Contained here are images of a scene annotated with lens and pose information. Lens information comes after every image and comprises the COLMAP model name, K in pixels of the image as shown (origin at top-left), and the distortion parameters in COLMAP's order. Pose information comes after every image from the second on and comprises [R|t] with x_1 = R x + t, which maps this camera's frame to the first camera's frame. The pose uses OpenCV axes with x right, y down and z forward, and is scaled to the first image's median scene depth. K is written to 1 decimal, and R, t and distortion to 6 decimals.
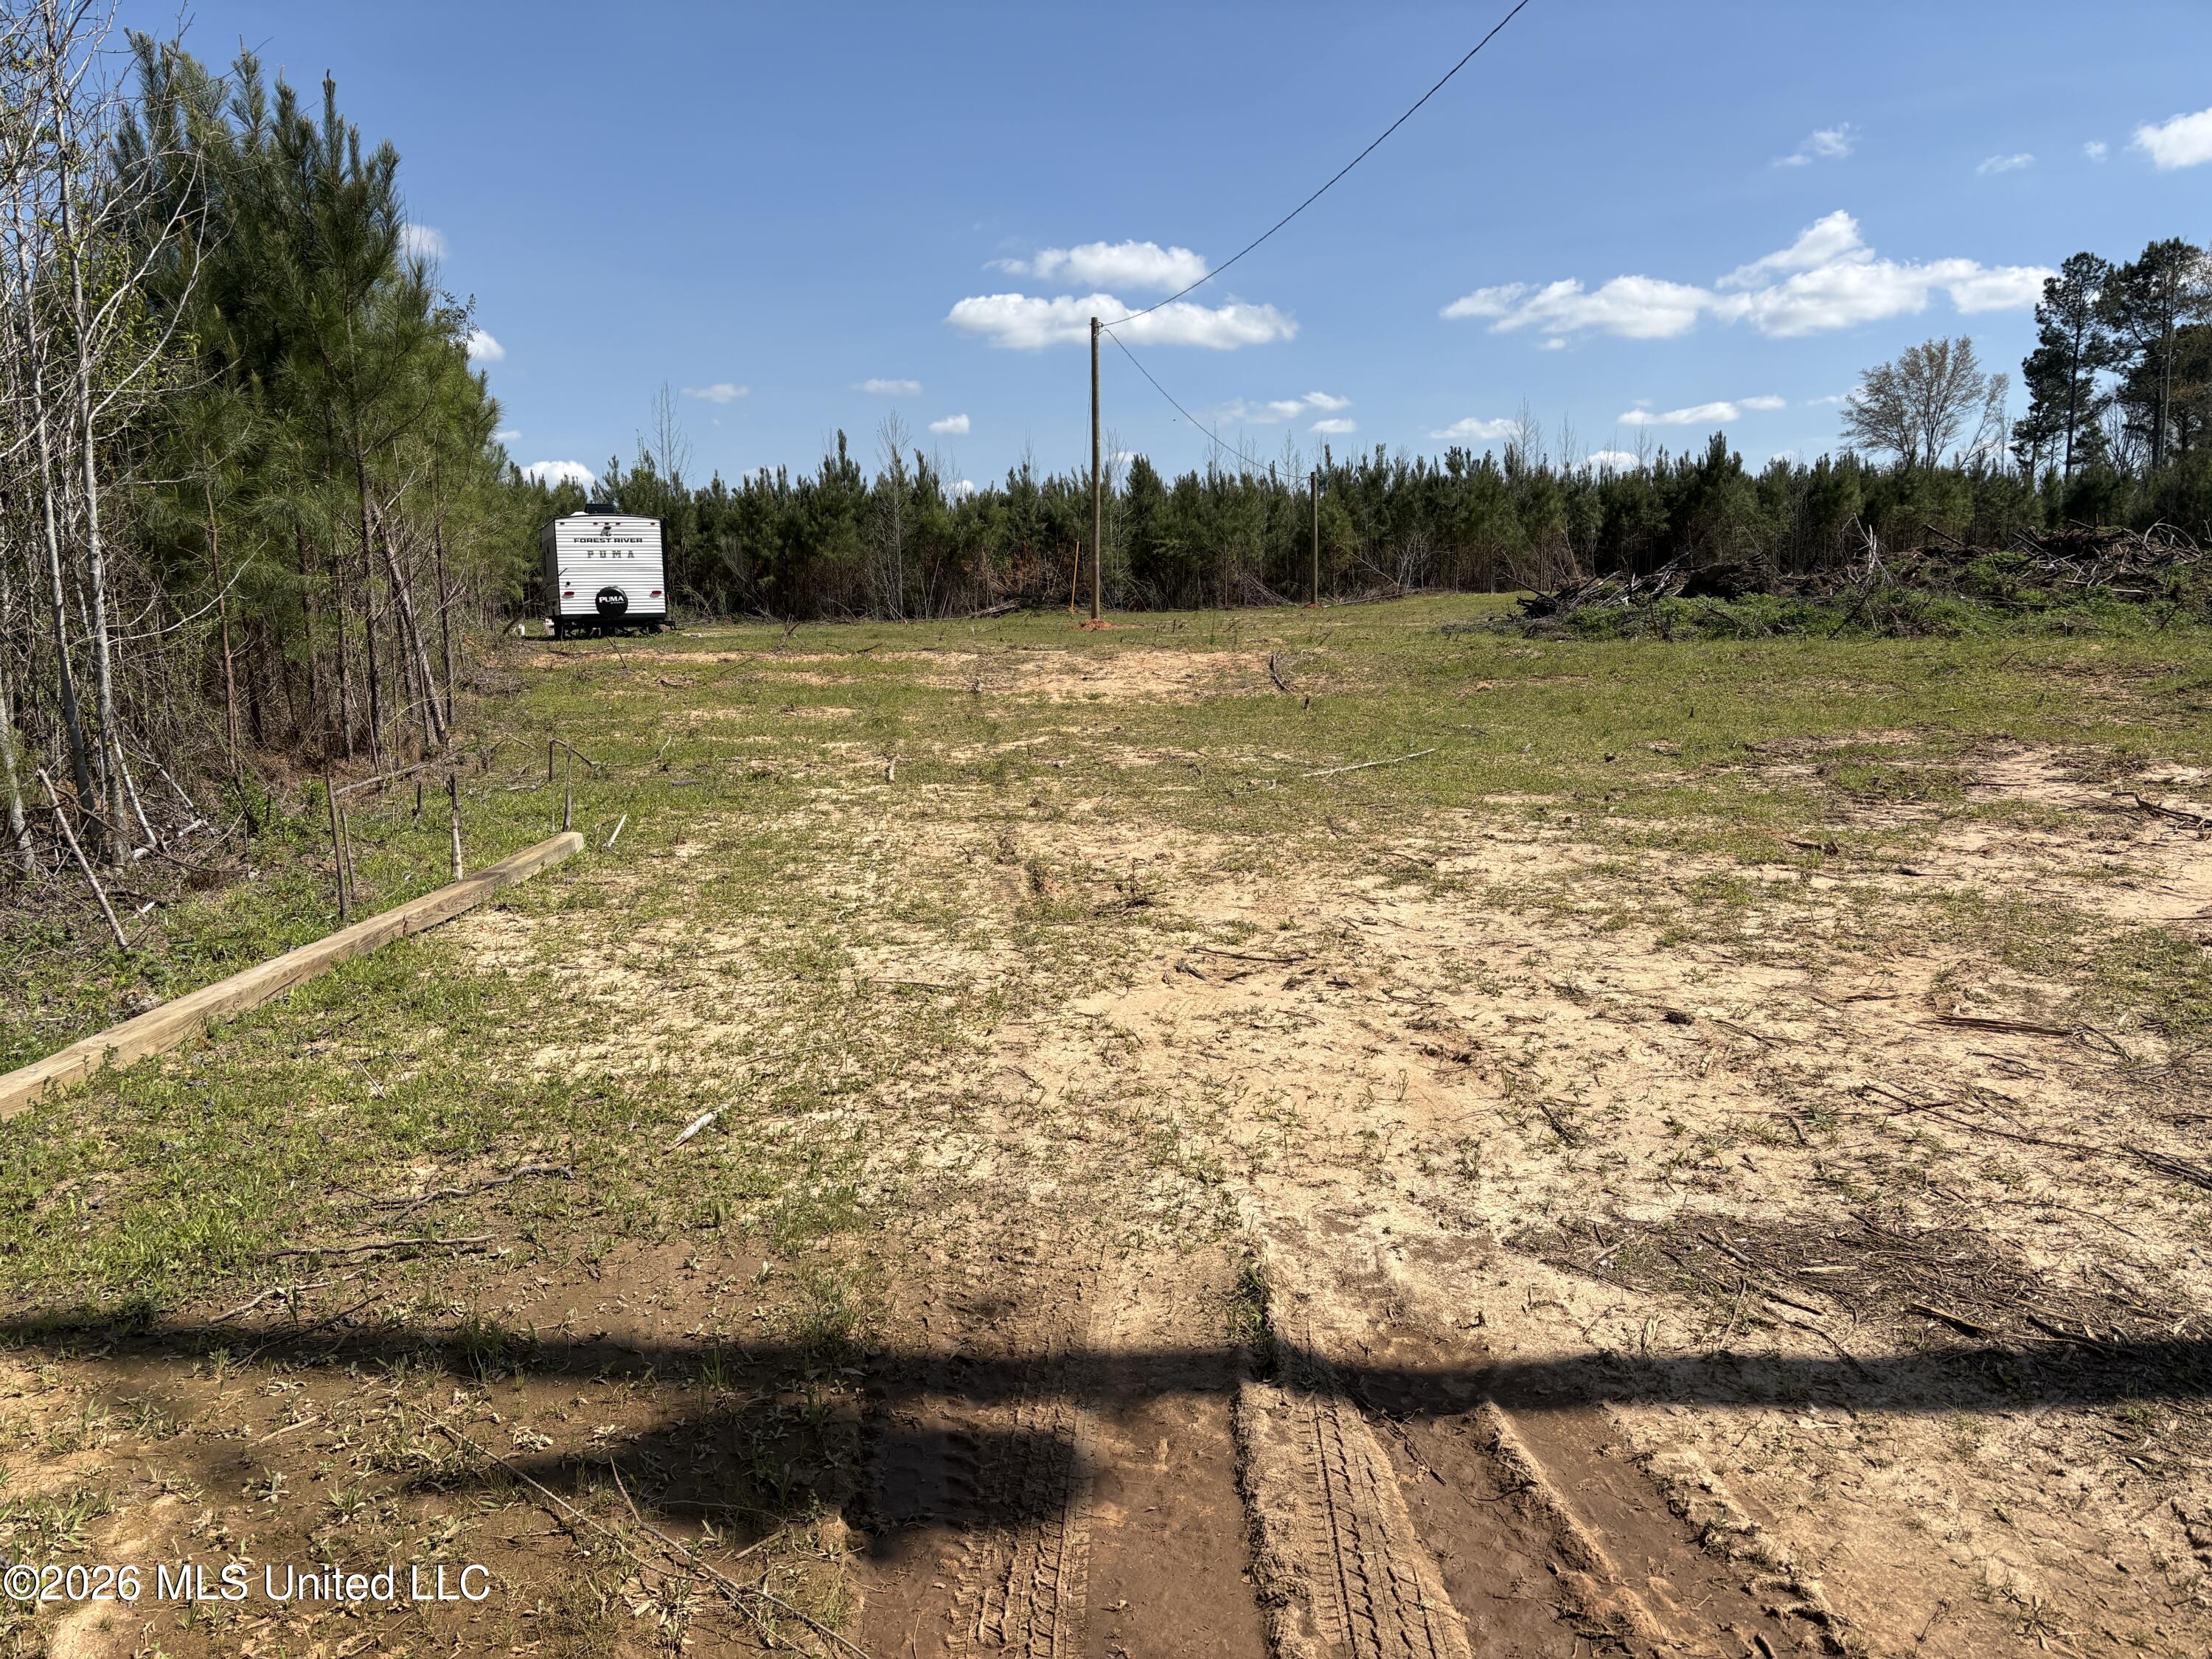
lens RADIAL K [[1646.8, 0, 1106.0], [0, 1646.8, 829.5], [0, 0, 1]] dist [0.155753, -0.257338]
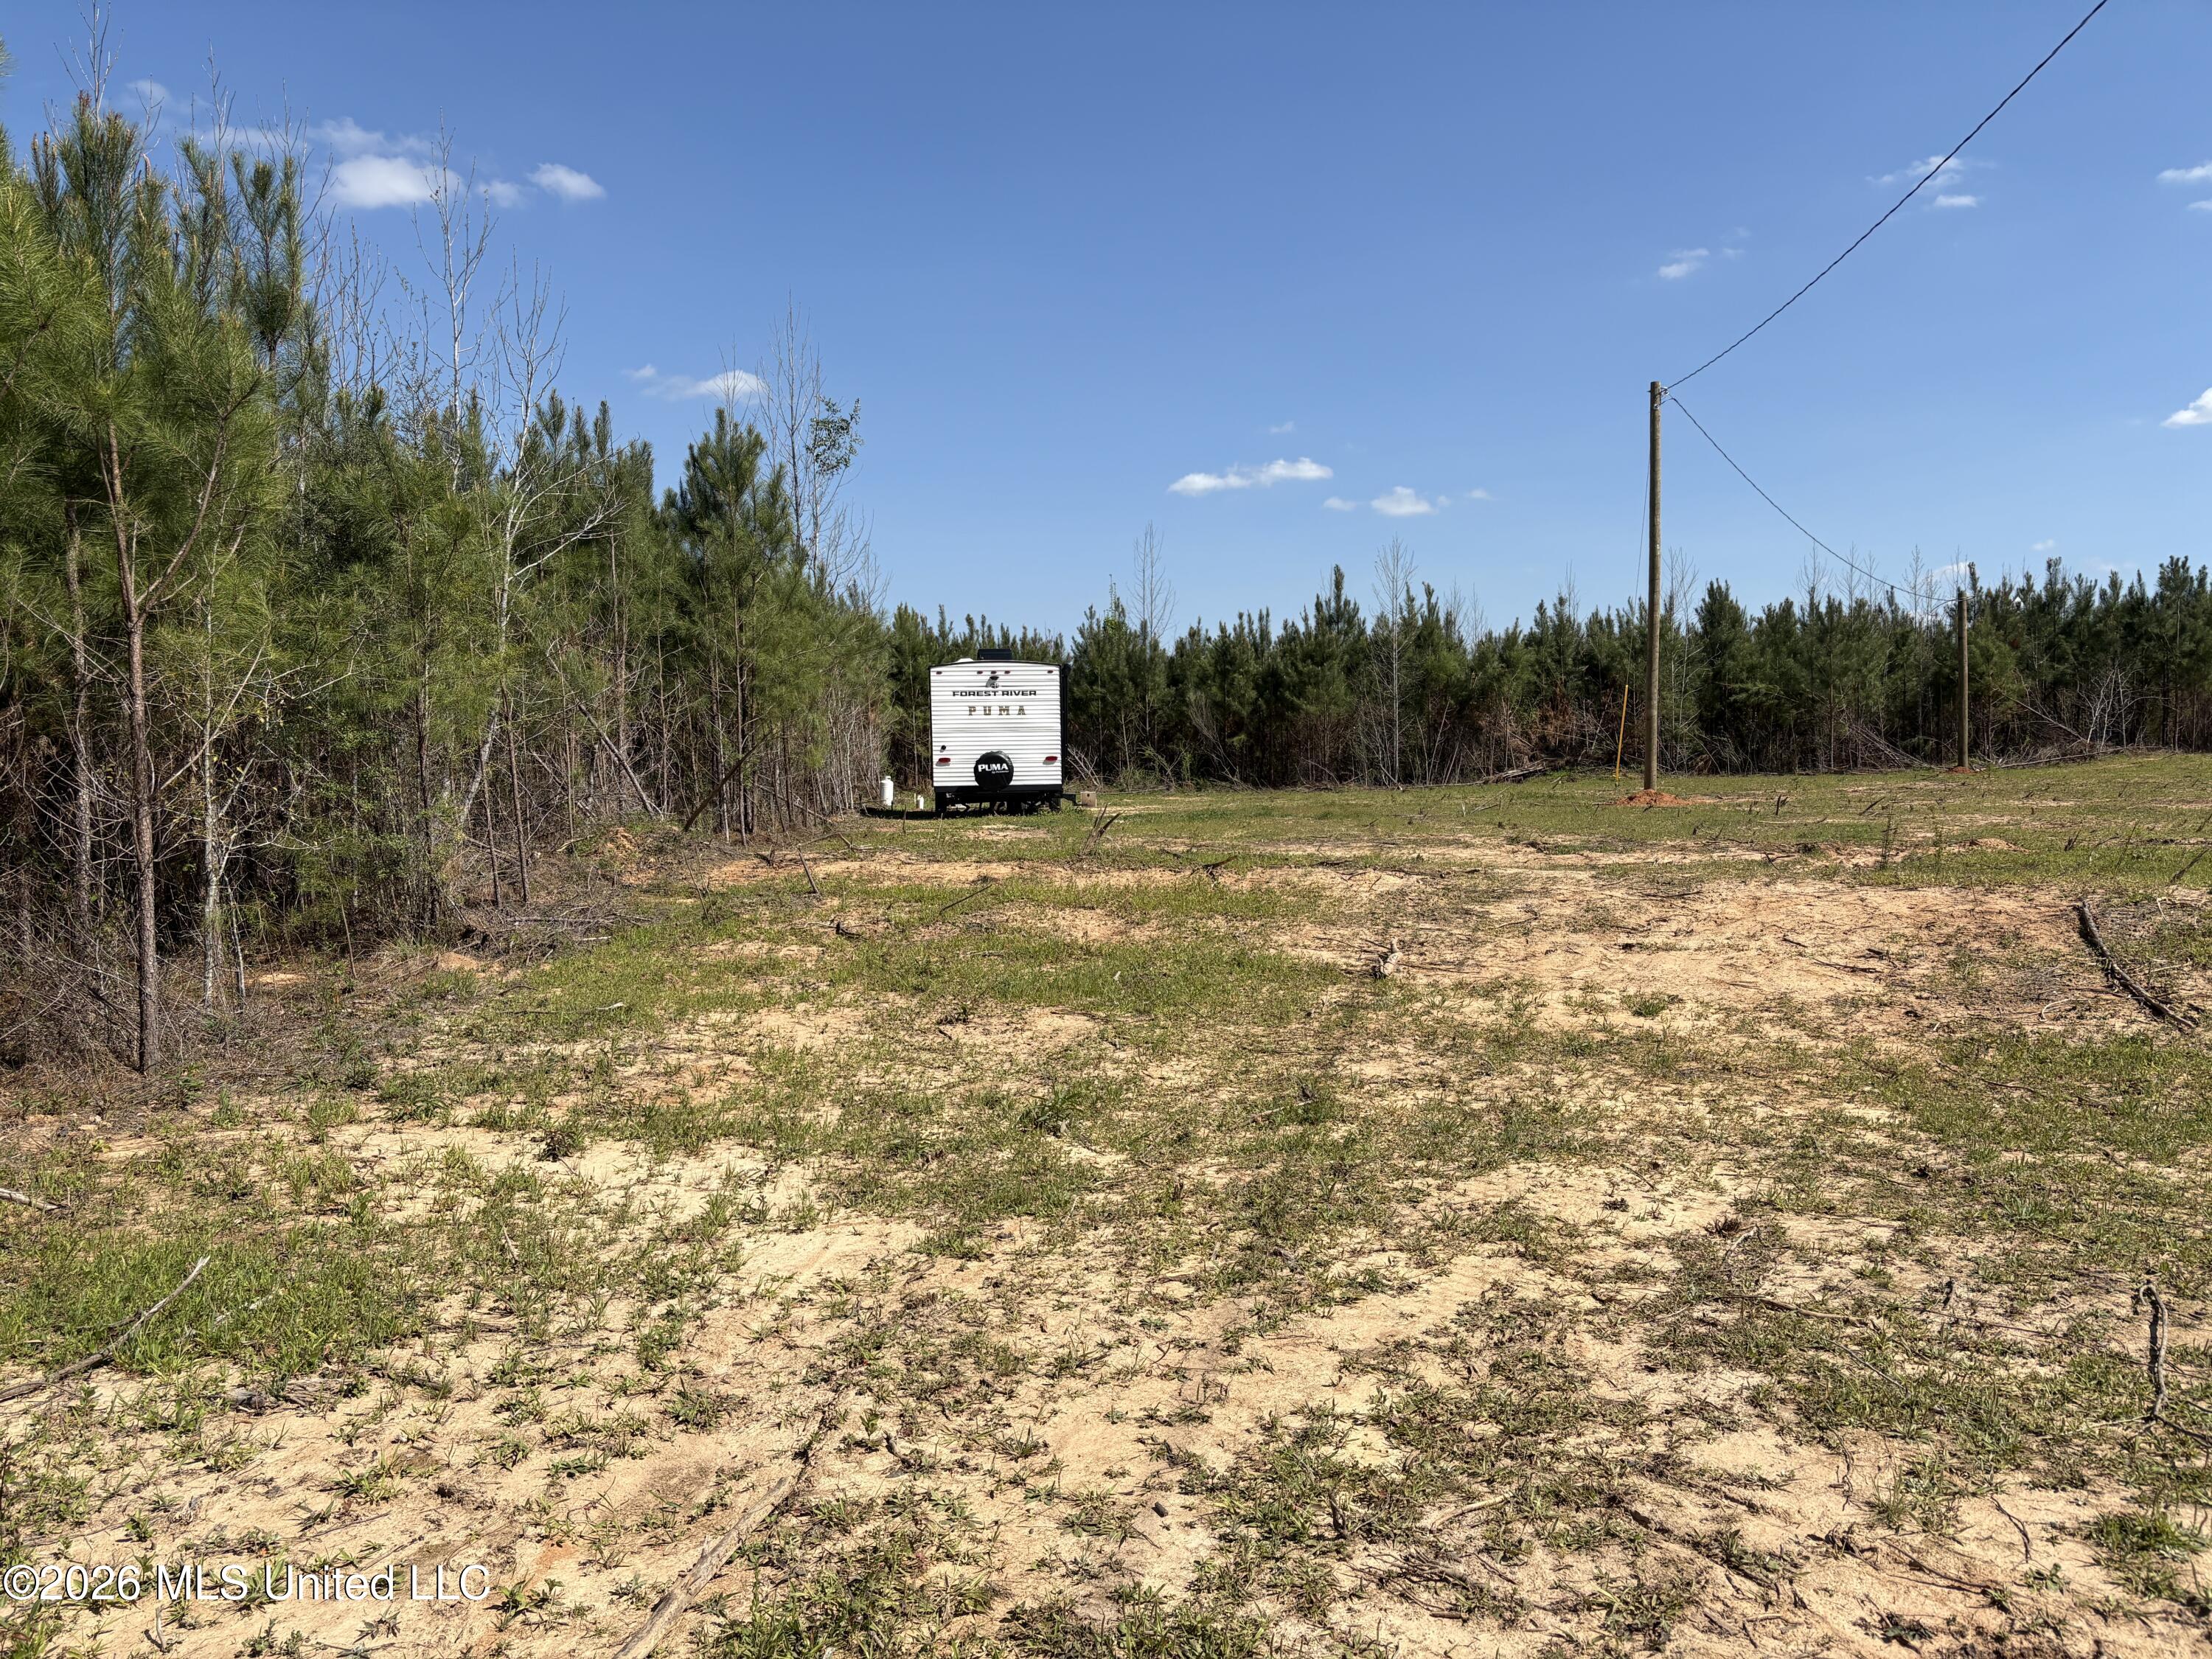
lens RADIAL K [[1646.8, 0, 1106.0], [0, 1646.8, 829.5], [0, 0, 1]] dist [0.155753, -0.257338]
pose [[0.948940, 0.014921, -0.315103, -0.001561], [-0.044195, 0.995318, -0.085963, -0.027827], [0.312345, 0.095500, 0.945156, 0.179559]]
